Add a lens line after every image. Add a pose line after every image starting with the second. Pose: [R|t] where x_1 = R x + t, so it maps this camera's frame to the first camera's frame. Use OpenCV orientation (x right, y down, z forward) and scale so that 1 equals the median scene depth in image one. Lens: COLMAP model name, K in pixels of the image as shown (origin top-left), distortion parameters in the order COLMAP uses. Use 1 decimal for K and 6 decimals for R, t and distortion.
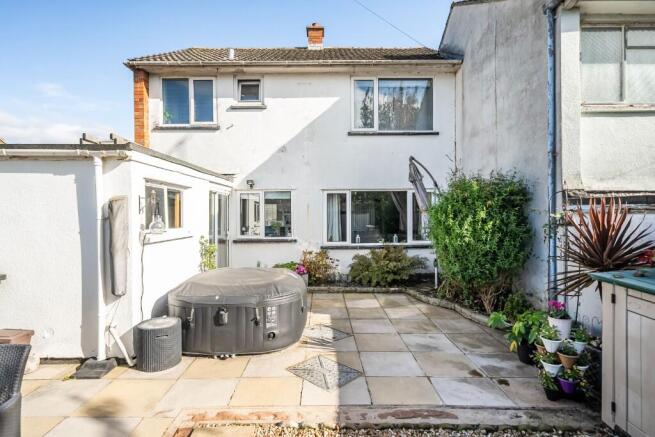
lens RADIAL K [[338.1, 0, 325.0], [0, 338.1, 216.9], [0, 0, 1]] dist [0.005362, 0.000480]
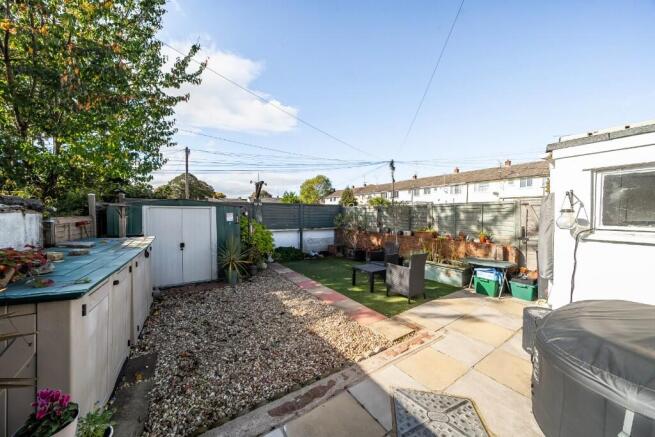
lens RADIAL K [[223.7, 0, 331.0], [0, 223.7, 216.1], [0, 0, 1]] dist [-0.001894, -0.000106]
pose [[-0.835440, 0.012654, -0.549436, 0.407116], [0.003351, 0.999834, 0.017933, 0.001088], [0.549571, 0.013141, -0.835343, 1.132063]]
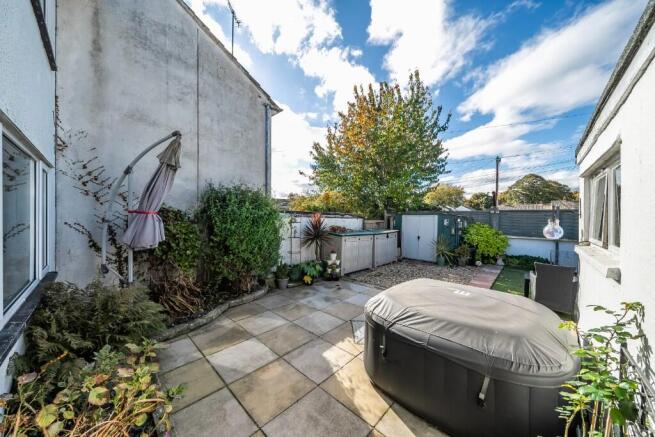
lens RADIAL K [[223.7, 0, 323.6], [0, 223.7, 219.3], [0, 0, 1]] dist [-0.001894, -0.000106]
pose [[-0.713638, -0.005752, 0.700491, -0.448833], [-0.001980, 0.999979, 0.006194, -0.006410], [-0.700512, 0.003033, -0.713634, 1.846988]]
